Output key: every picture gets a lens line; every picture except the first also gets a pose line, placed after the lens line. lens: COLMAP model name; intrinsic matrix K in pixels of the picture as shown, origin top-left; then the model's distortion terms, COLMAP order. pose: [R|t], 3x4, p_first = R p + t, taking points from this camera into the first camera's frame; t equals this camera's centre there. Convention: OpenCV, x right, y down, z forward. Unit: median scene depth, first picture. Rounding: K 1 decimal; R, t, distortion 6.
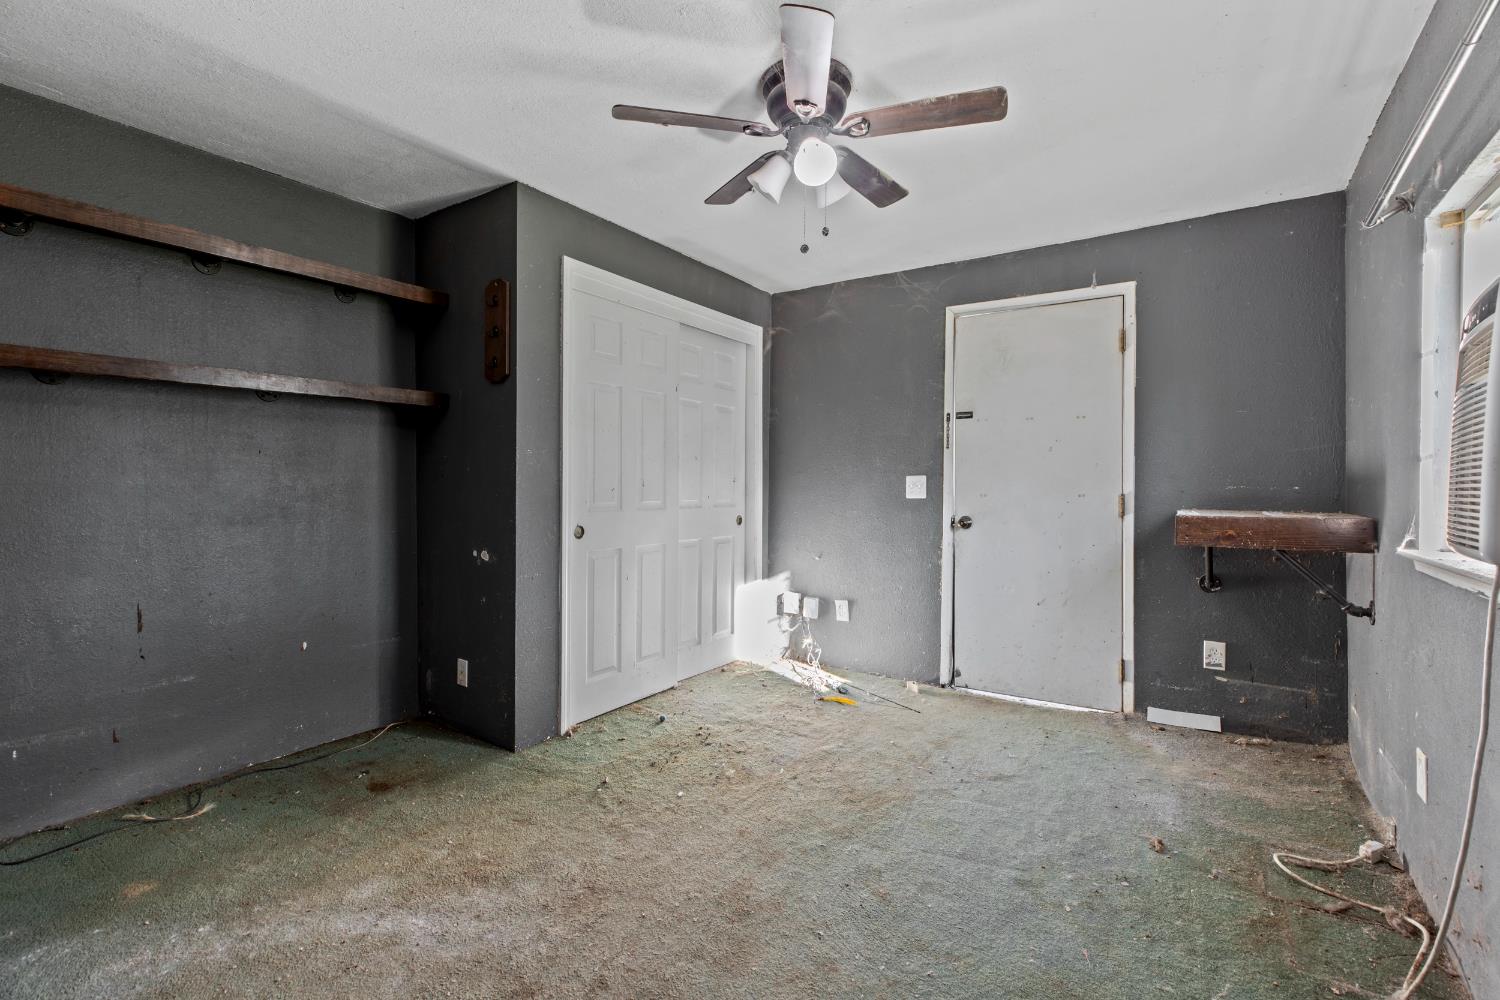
lens RADIAL K [[673.6, 0, 753.3], [0, 673.6, 496.9], [0, 0, 1]] dist [-0.000218, -0.000127]
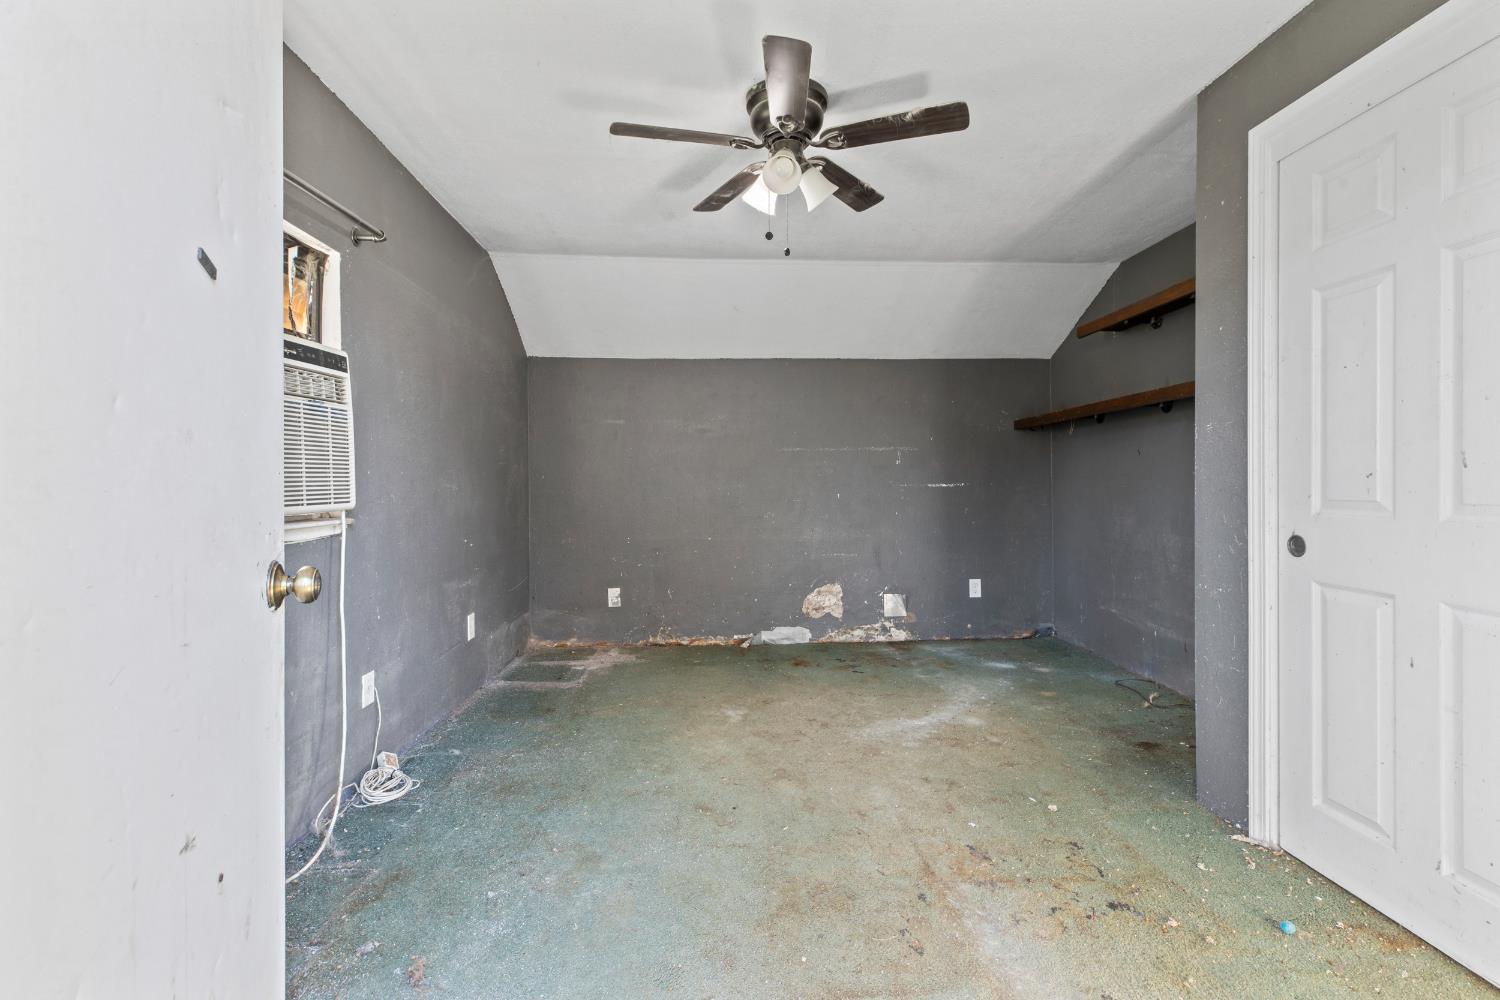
lens RADIAL K [[673.6, 0, 752.6], [0, 673.6, 486.5], [0, 0, 1]] dist [-0.000218, -0.000127]
pose [[-0.798503, -0.000571, -0.601991, 0.735457], [-0.019687, 0.999489, 0.025165, -0.009475], [0.601669, 0.031946, -0.798106, 1.736836]]
